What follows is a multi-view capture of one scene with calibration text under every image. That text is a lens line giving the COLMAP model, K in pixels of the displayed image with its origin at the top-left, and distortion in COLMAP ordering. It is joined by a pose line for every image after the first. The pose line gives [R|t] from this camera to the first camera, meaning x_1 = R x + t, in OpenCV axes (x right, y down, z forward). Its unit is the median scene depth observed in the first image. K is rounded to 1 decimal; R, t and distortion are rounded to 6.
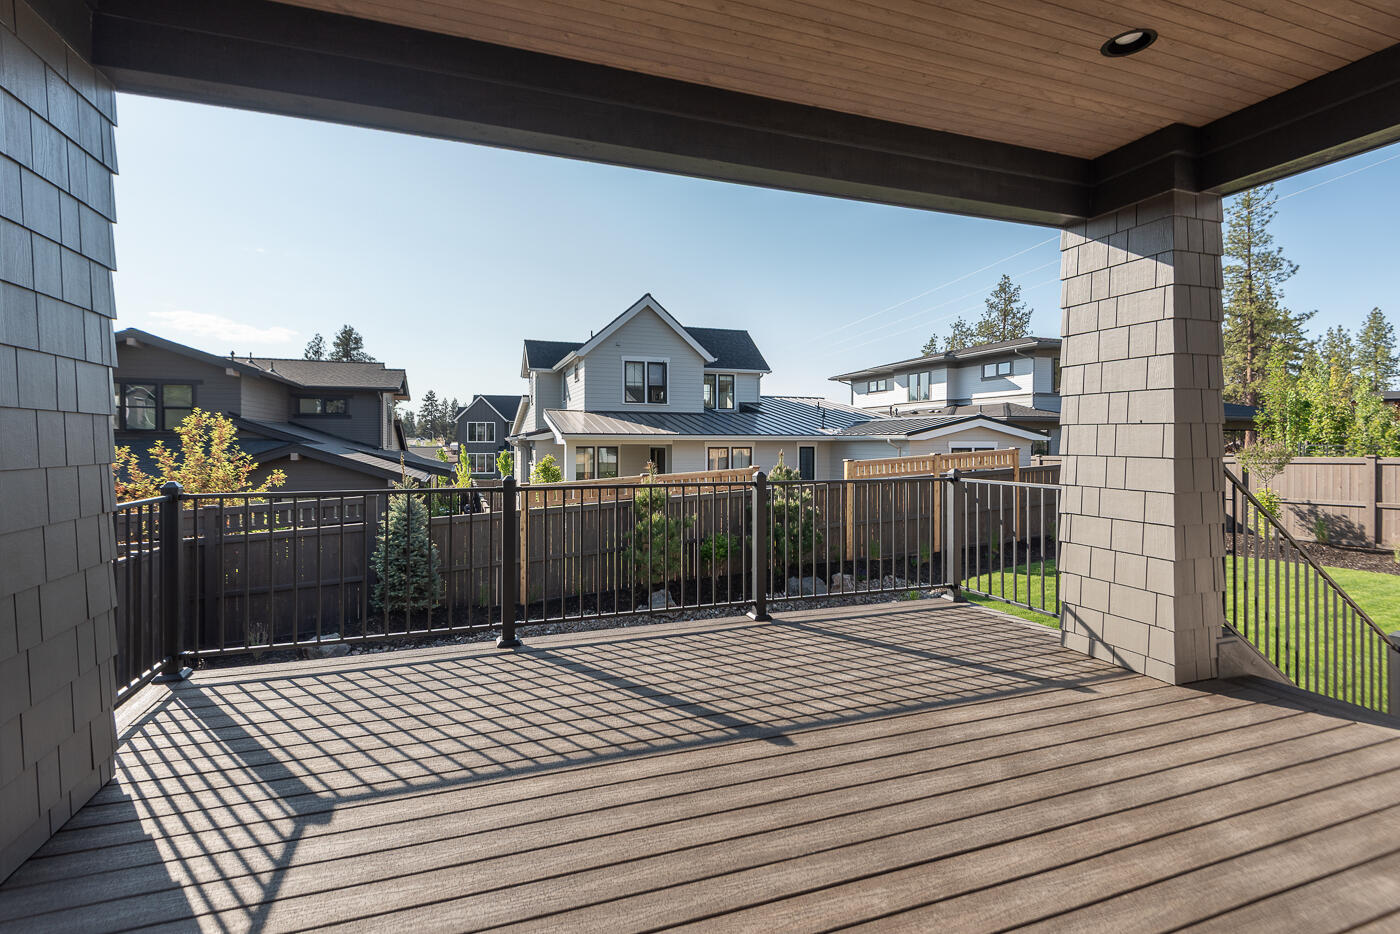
lens RADIAL K [[648.9, 0, 697.7], [0, 648.9, 463.5], [0, 0, 1]] dist [-0.000215, -0.000251]
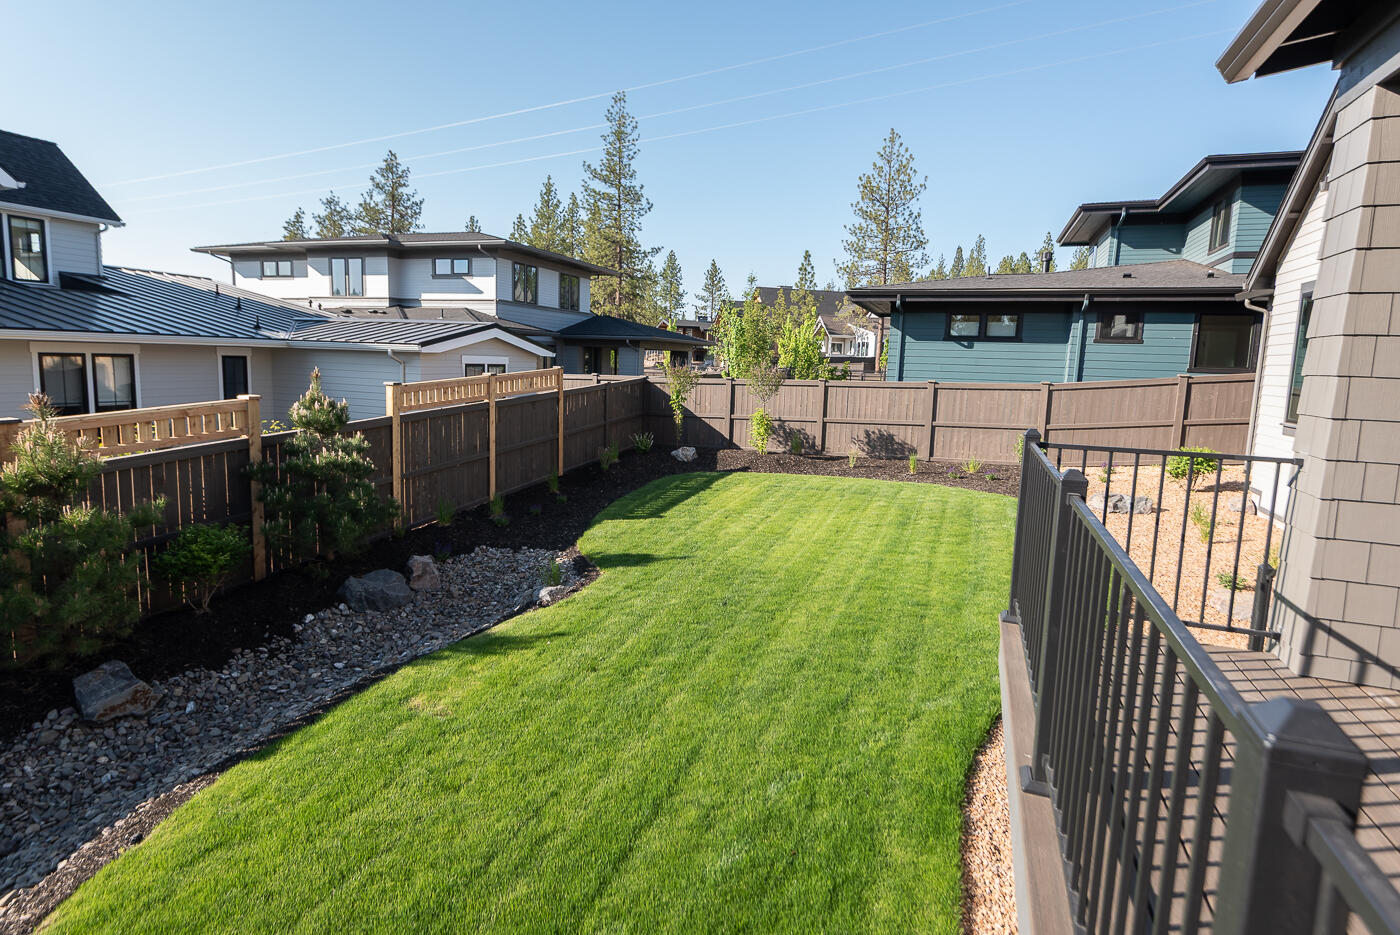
lens RADIAL K [[728.9, 0, 700.2], [0, 728.9, 456.8], [0, 0, 1]] dist [0.015789, -0.002320]
pose [[0.646843, -0.080193, 0.758395, -0.070038], [-0.007122, 0.993777, 0.111157, -0.008075], [-0.762590, -0.077302, 0.642247, 0.135169]]
